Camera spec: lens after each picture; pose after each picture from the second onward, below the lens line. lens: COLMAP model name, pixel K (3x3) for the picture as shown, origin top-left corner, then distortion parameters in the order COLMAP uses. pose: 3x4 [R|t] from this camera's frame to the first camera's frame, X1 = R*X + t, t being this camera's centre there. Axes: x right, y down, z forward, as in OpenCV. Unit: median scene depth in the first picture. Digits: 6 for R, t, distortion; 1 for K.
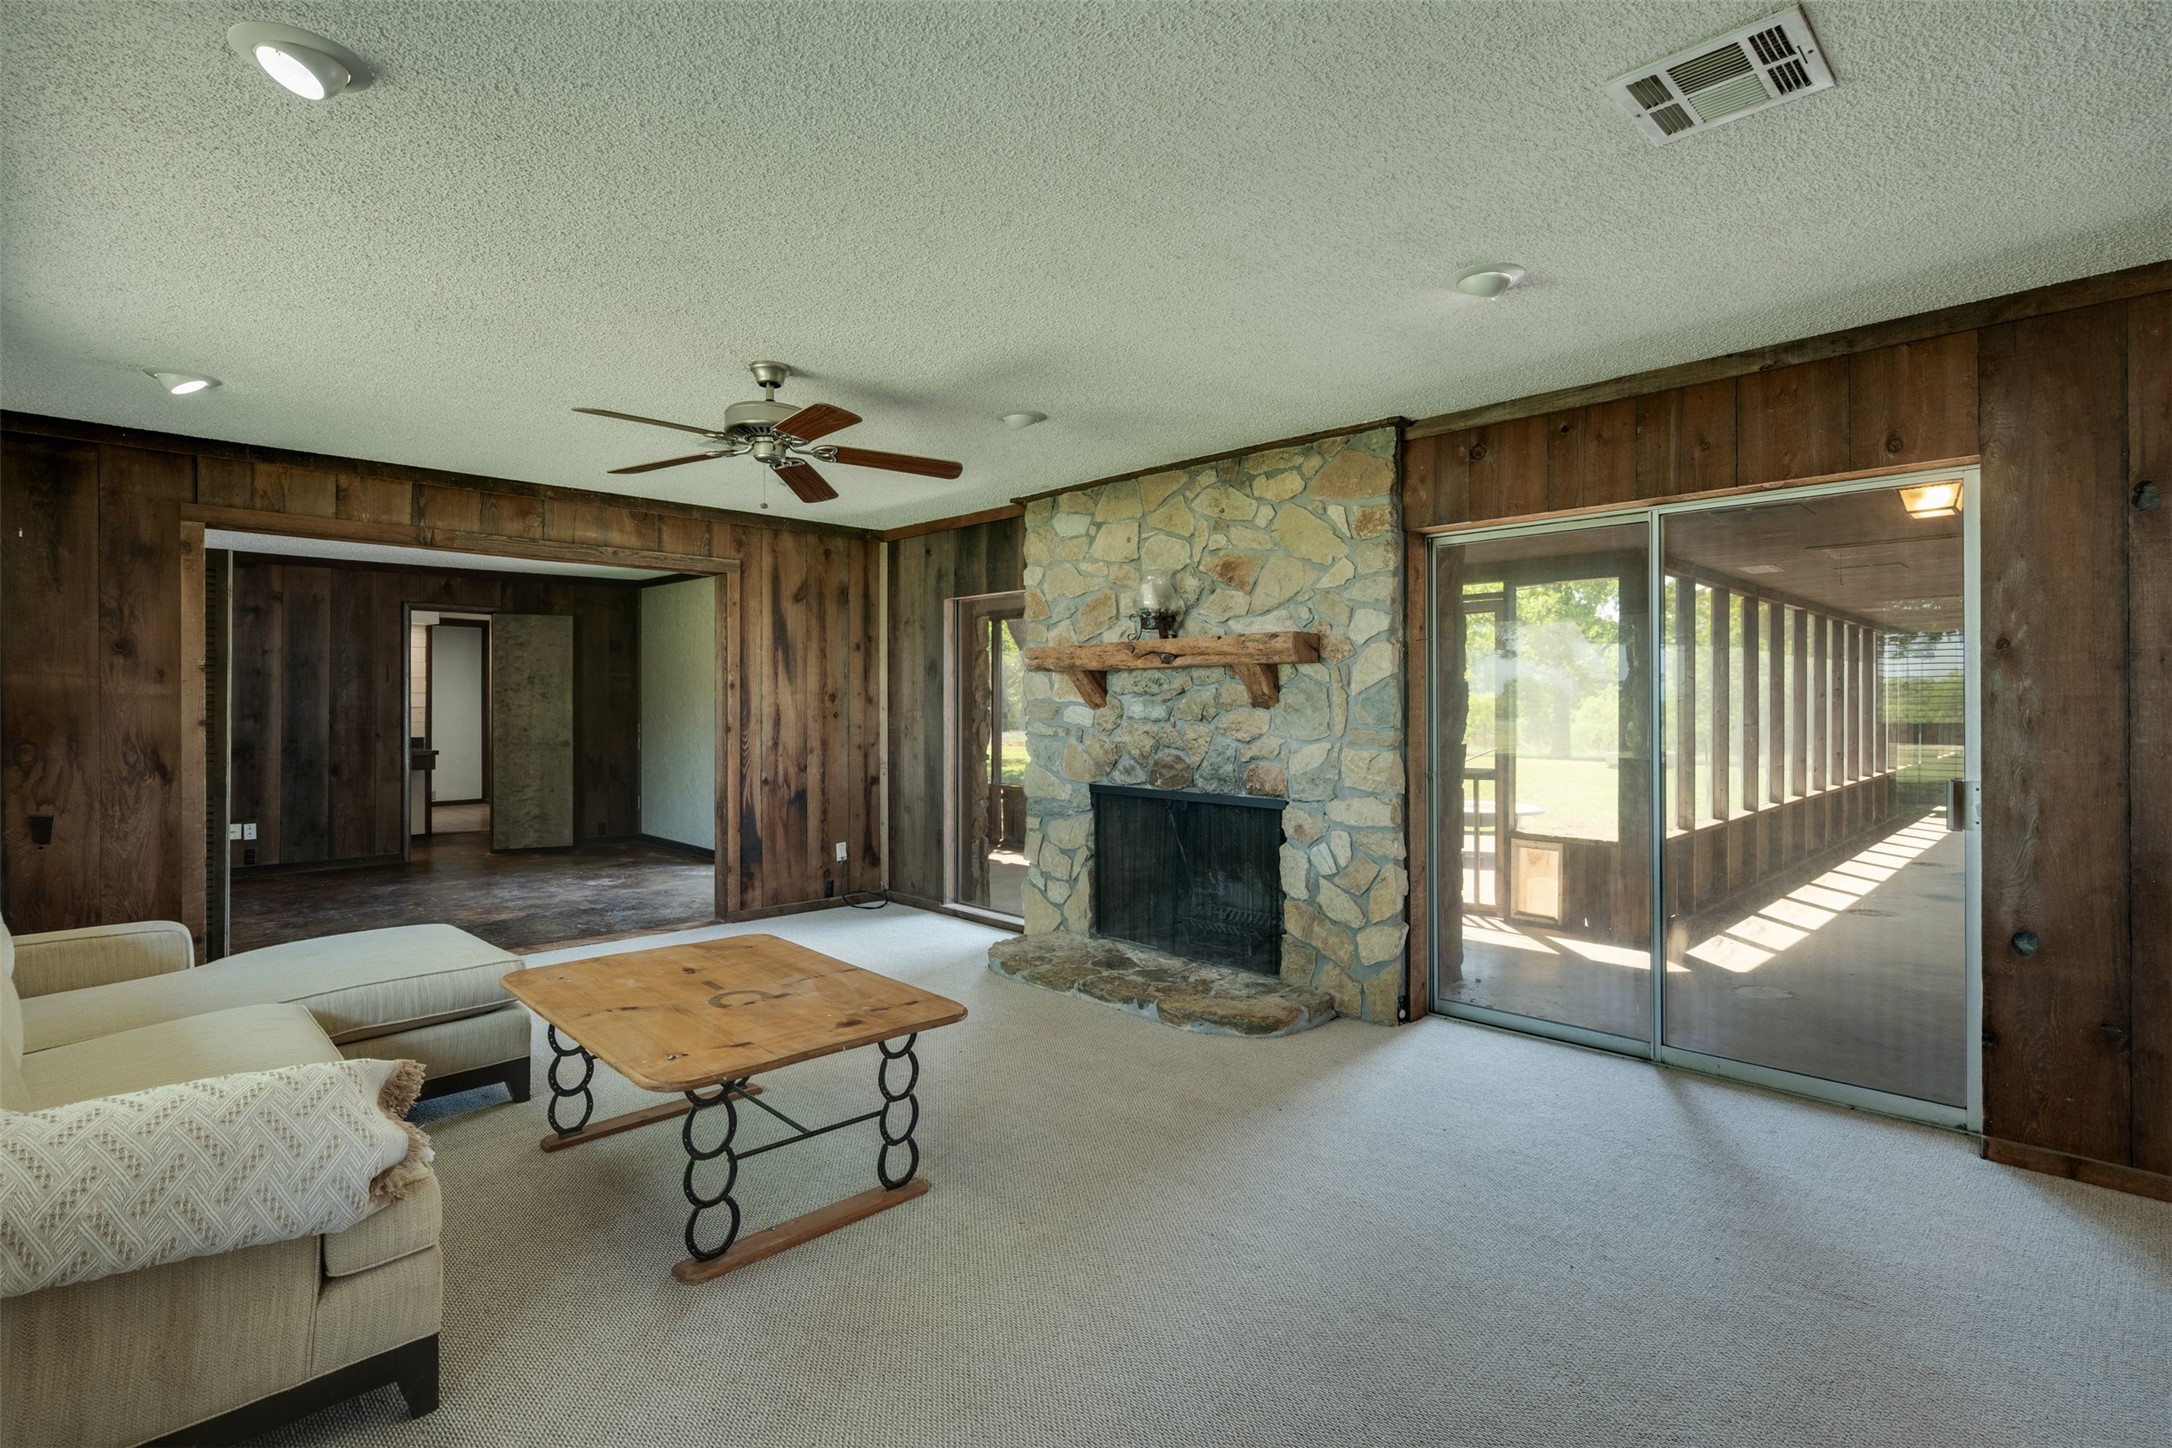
lens RADIAL K [[1054.0, 0, 1107.5], [0, 1054.0, 691.9], [0, 0, 1]] dist [-0.002818, -0.000269]
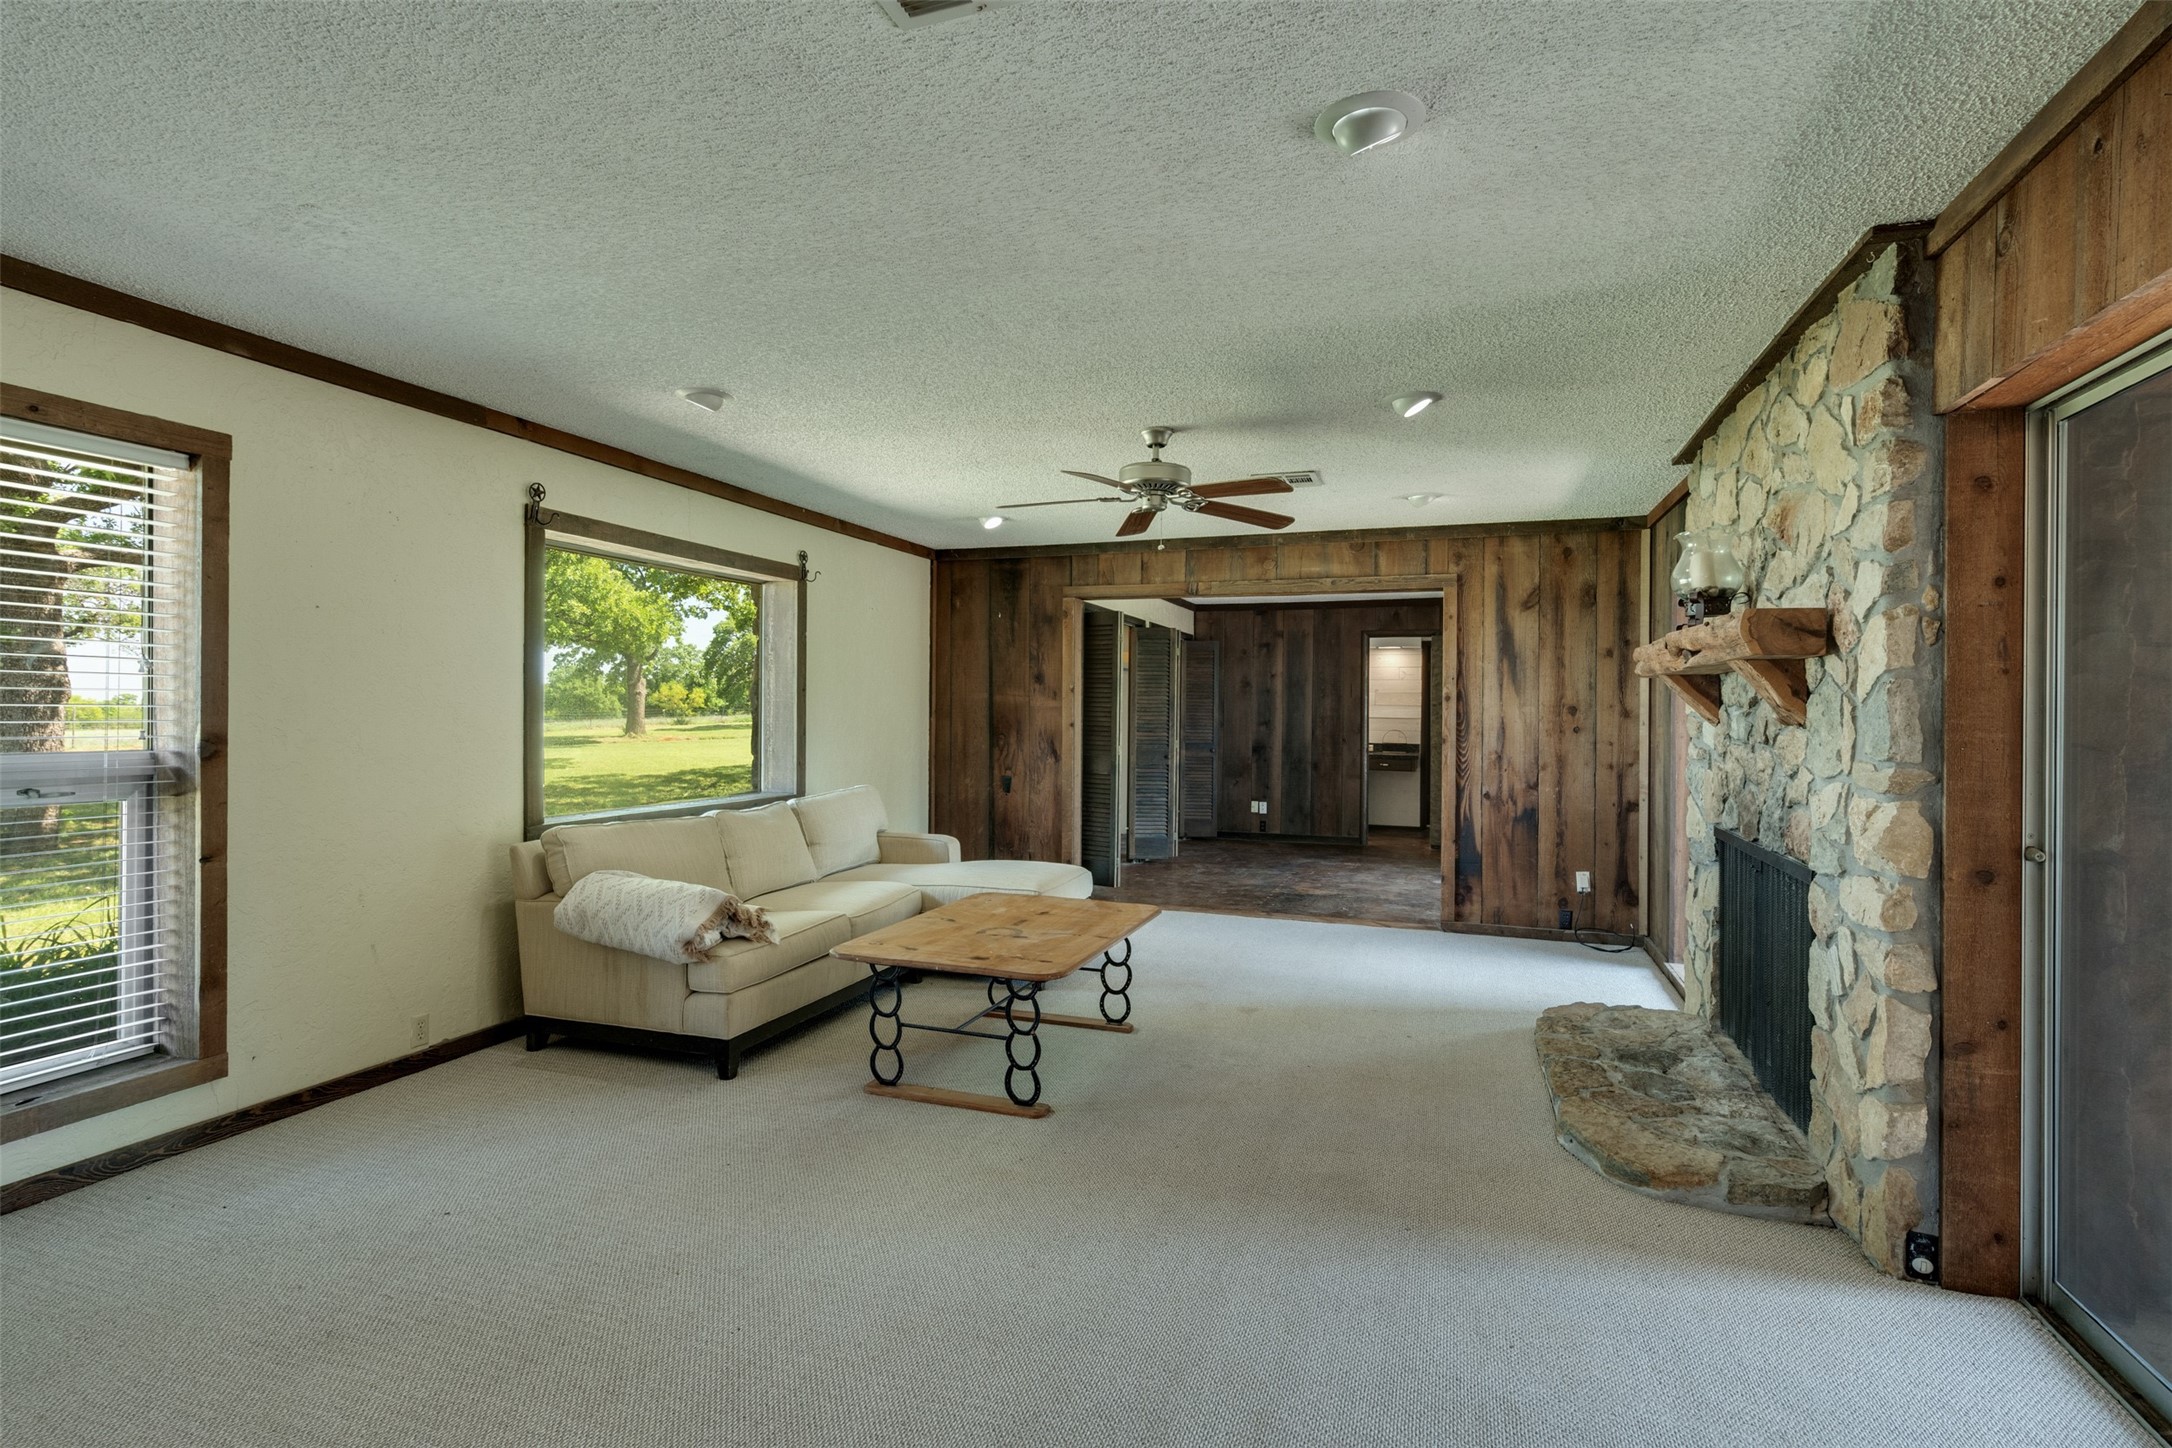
lens RADIAL K [[1054.0, 0, 1036.3], [0, 1054.0, 705.4], [0, 0, 1]] dist [-0.002818, -0.000269]
pose [[0.408922, -0.002176, -0.912567, 0.392975], [0.001499, 0.999997, -0.001712, 0.002045], [0.912568, -0.000668, 0.408925, 0.215466]]
